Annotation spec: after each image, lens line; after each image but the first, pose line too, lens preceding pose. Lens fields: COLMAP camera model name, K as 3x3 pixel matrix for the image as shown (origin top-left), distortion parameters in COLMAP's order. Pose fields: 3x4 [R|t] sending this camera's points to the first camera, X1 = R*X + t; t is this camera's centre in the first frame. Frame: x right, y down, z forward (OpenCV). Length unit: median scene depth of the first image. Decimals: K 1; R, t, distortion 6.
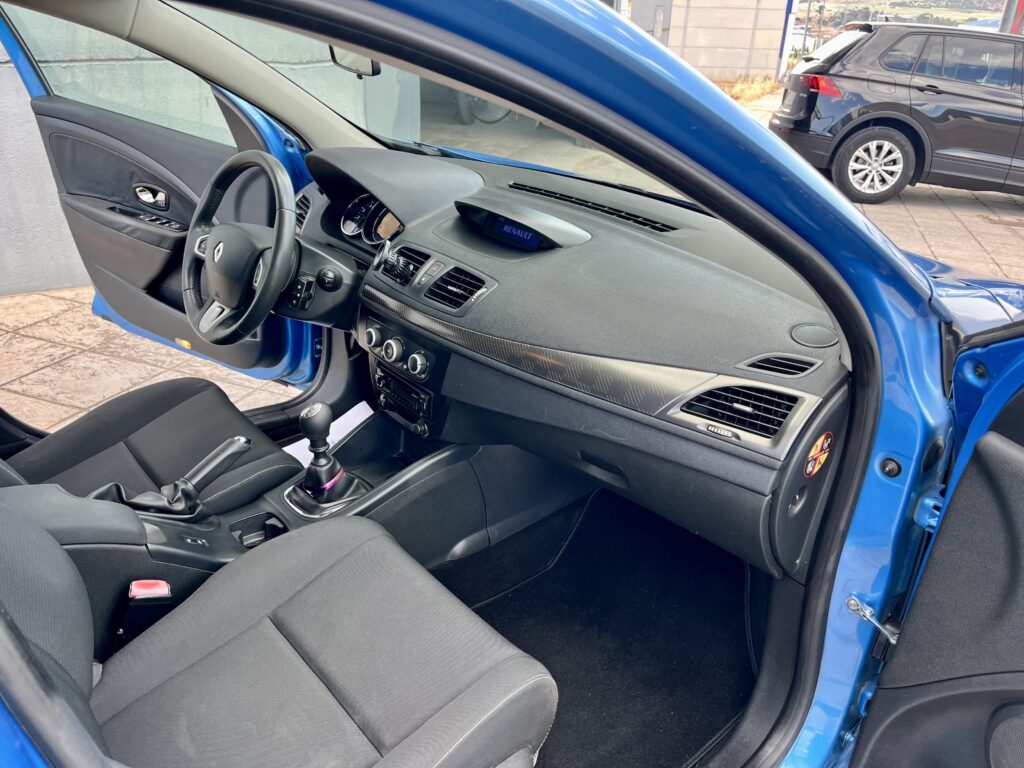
lens RADIAL K [[781.7, 0, 514.0], [0, 781.7, 390.5], [0, 0, 1]] dist [0.054050, -0.073339]
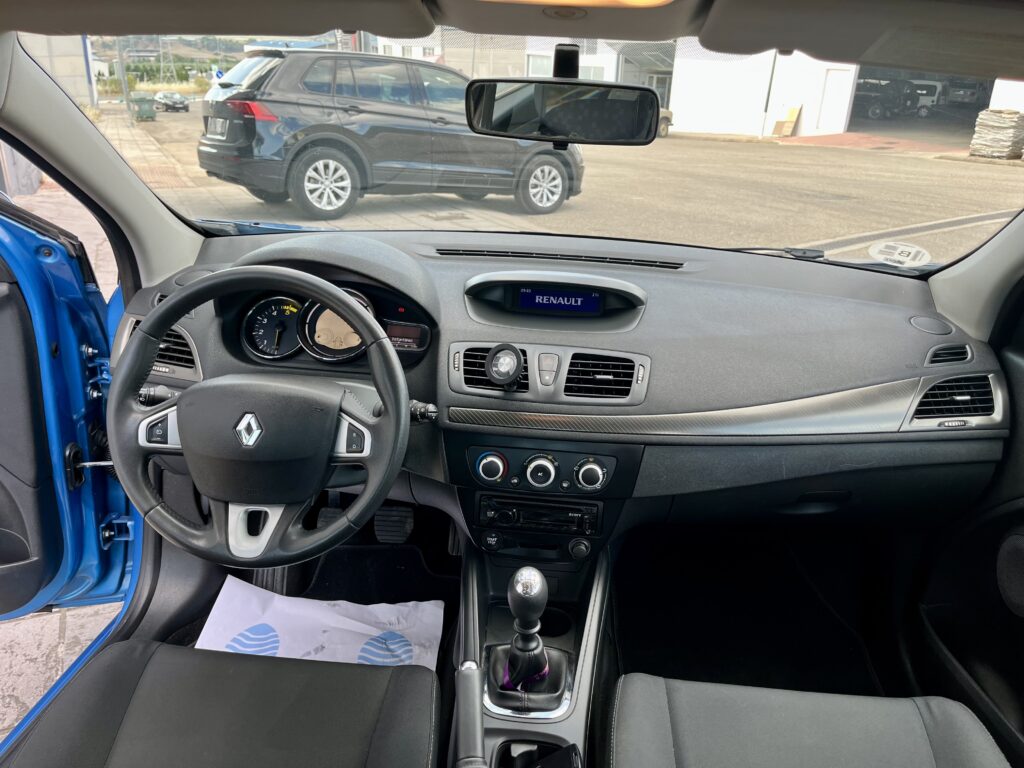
lens RADIAL K [[781.7, 0, 513.9], [0, 781.7, 391.8], [0, 0, 1]] dist [0.054050, -0.073339]
pose [[0.708706, -0.286716, 0.644615, -0.125842], [0.301287, 0.949187, 0.090944, -0.039857], [-0.637935, 0.129762, 0.759079, 0.074924]]
